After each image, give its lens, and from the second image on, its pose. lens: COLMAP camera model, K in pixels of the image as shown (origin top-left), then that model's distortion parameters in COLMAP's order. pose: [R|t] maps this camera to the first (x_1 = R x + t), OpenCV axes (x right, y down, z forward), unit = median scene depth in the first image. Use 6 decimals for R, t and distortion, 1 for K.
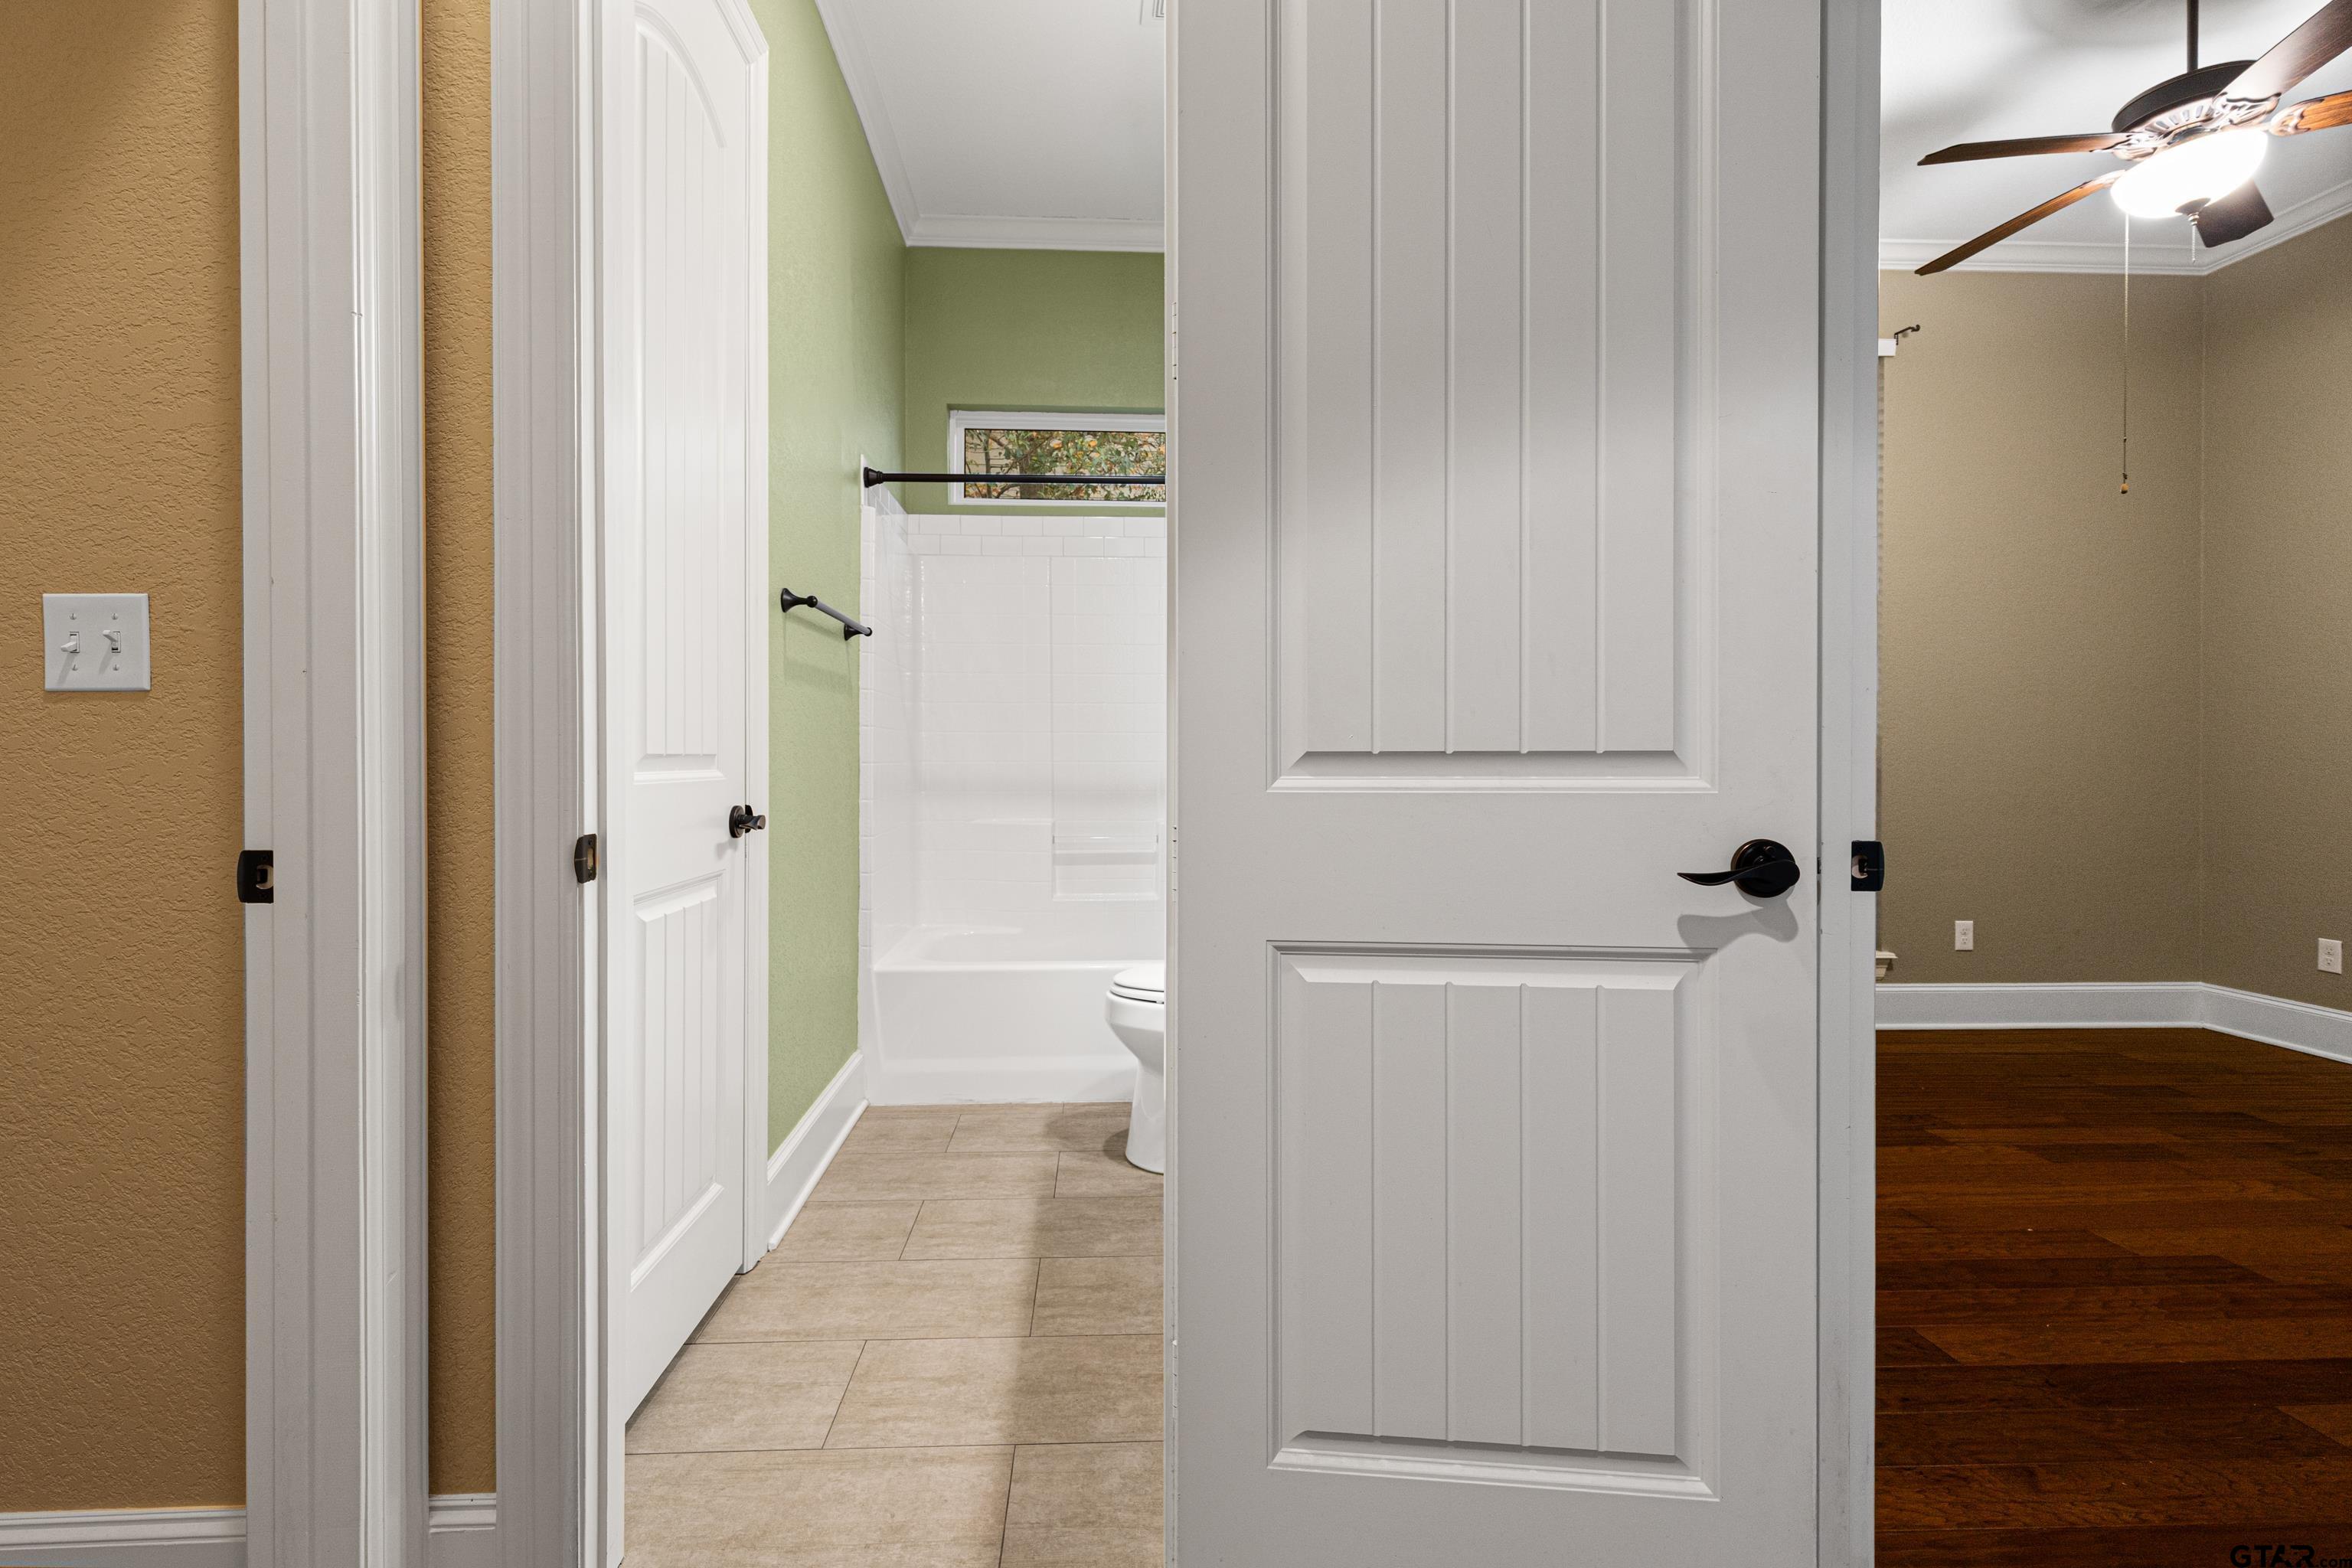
lens RADIAL K [[1068.8, 0, 1167.9], [0, 1068.8, 760.9], [0, 0, 1]] dist [0.002749, 0.000357]
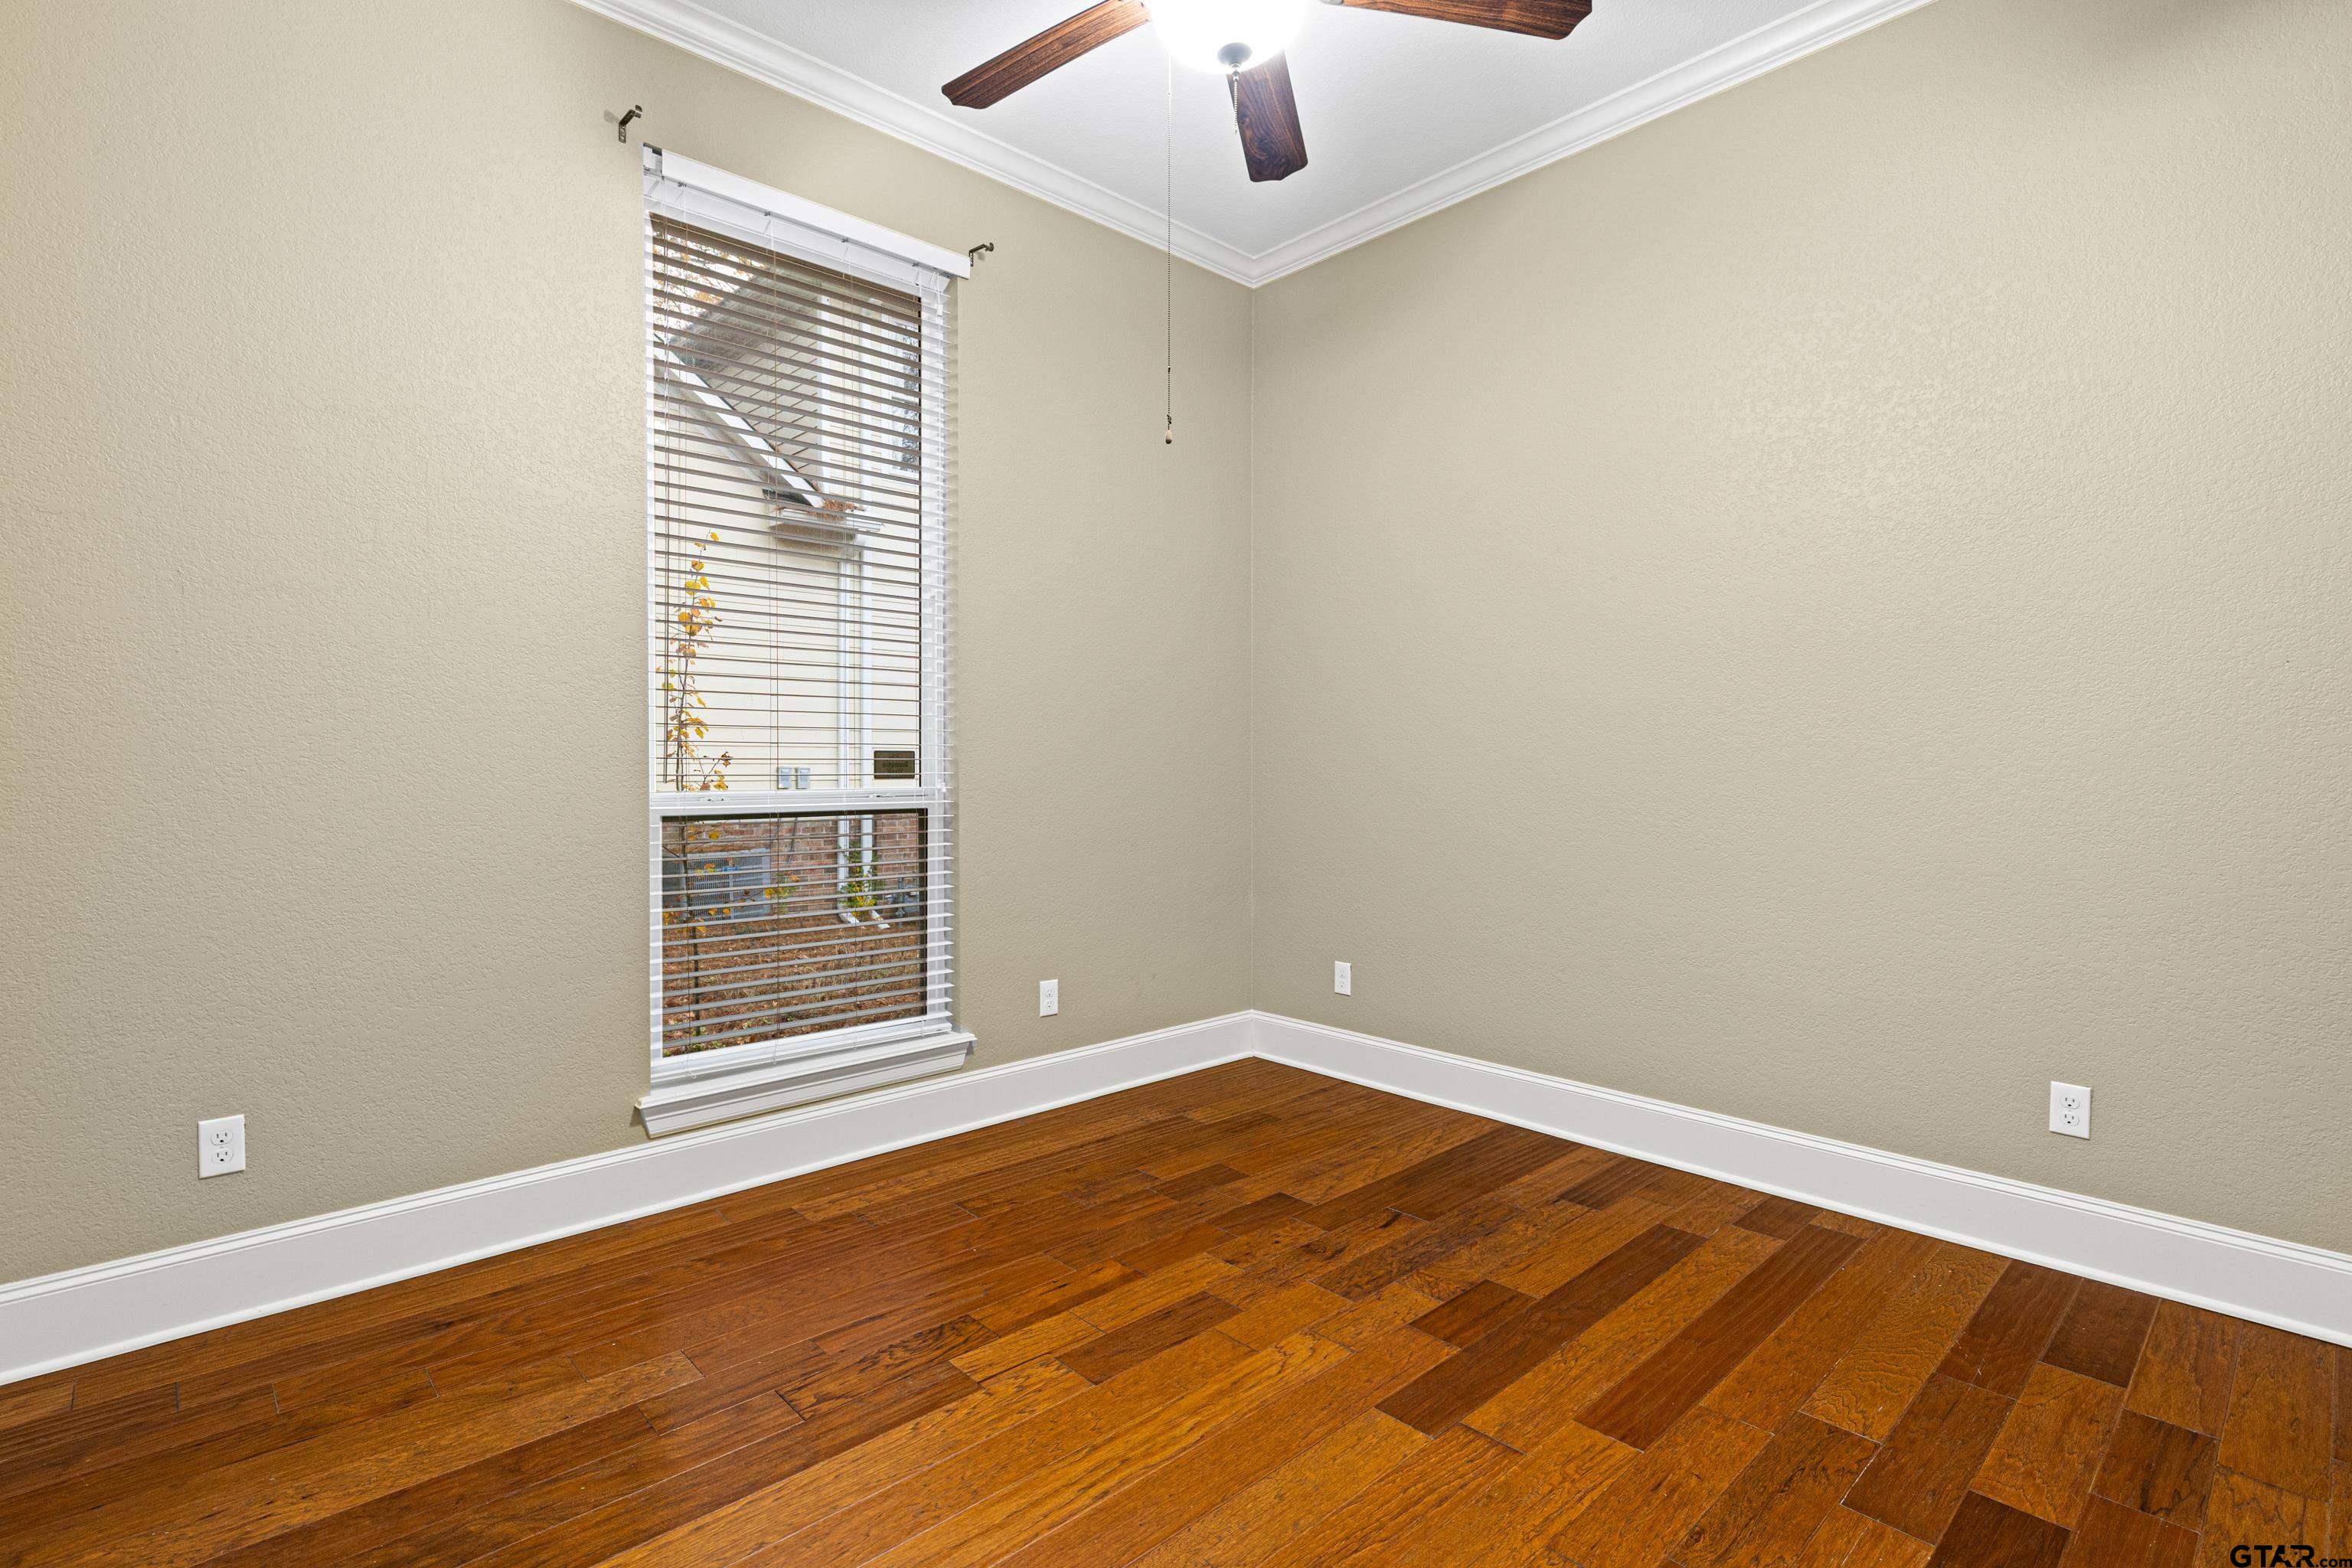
lens RADIAL K [[1133.2, 0, 1176.1], [0, 1133.2, 759.5], [0, 0, 1]] dist [-0.000673, 0.000122]
pose [[0.767728, 0.002752, 0.640770, 0.354553], [0.000617, 0.999987, -0.005035, -0.028005], [-0.640776, 0.004261, 0.767716, 0.357650]]
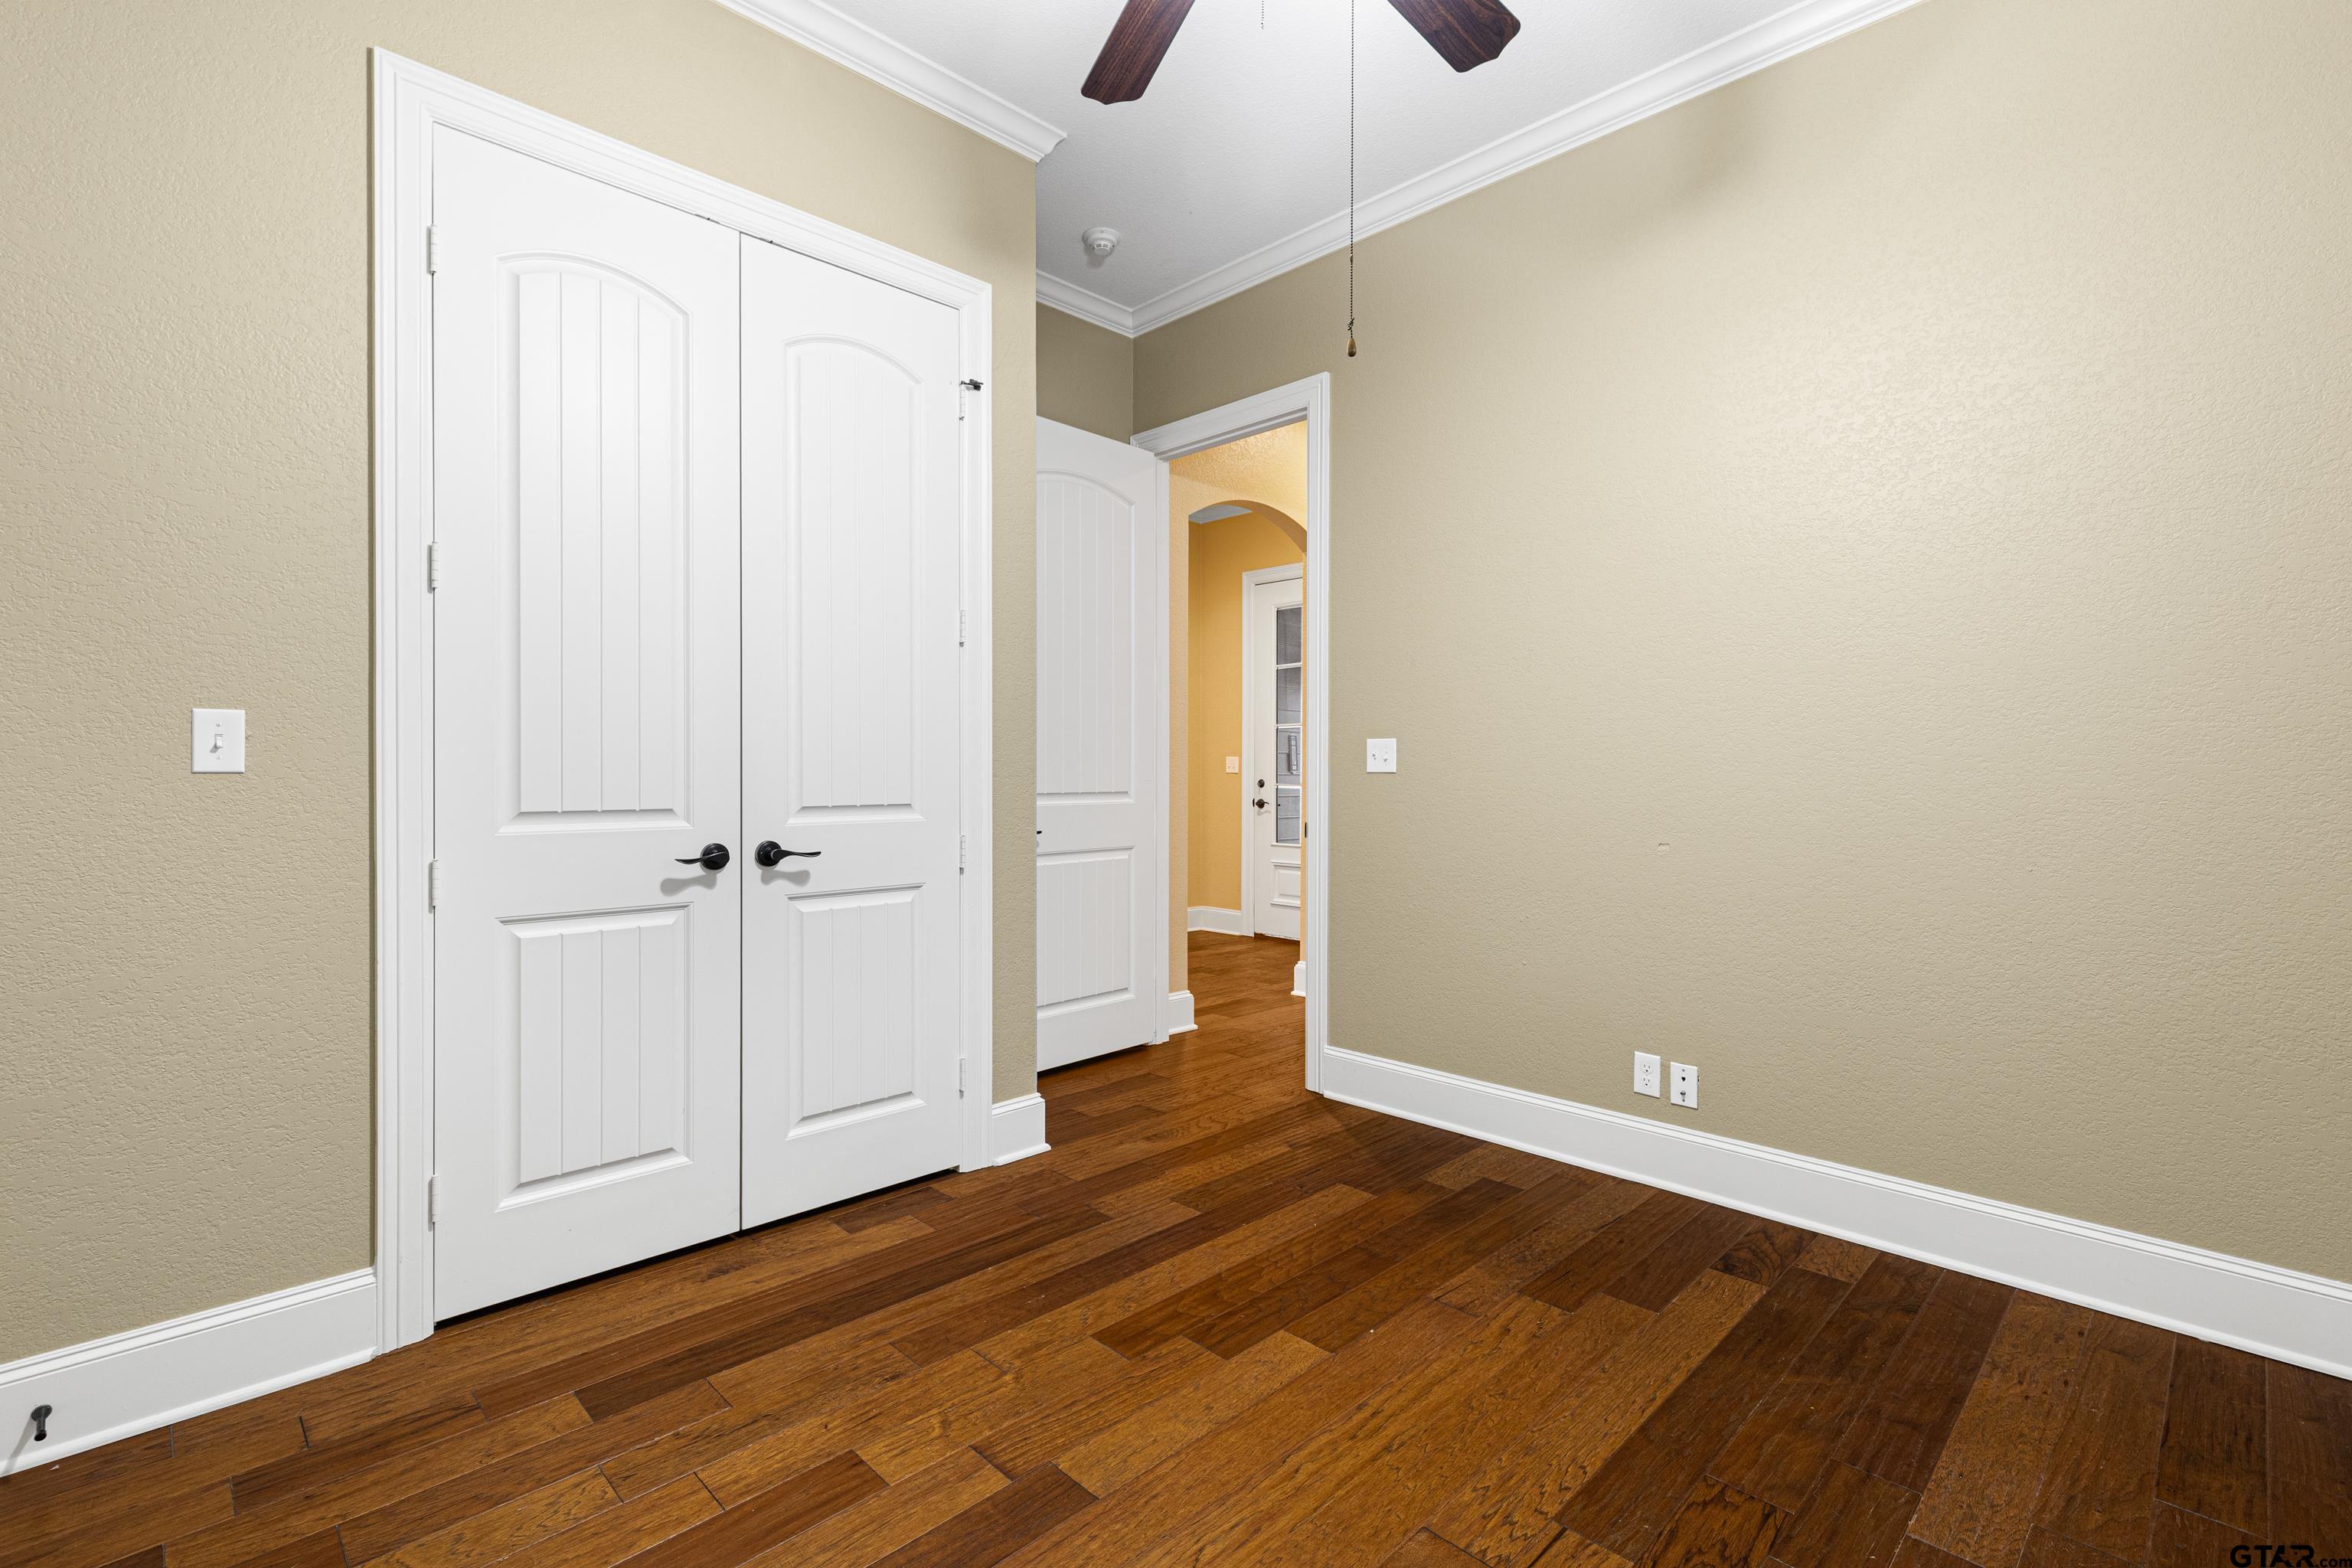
lens RADIAL K [[1073.2, 0, 1182.6], [0, 1073.2, 775.6], [0, 0, 1]] dist [0.008392, -0.000643]
pose [[-0.742745, 0.004072, -0.669562, 1.189400], [-0.003320, 0.999947, 0.009764, -0.035866], [0.669566, 0.009475, -0.742692, 1.214565]]
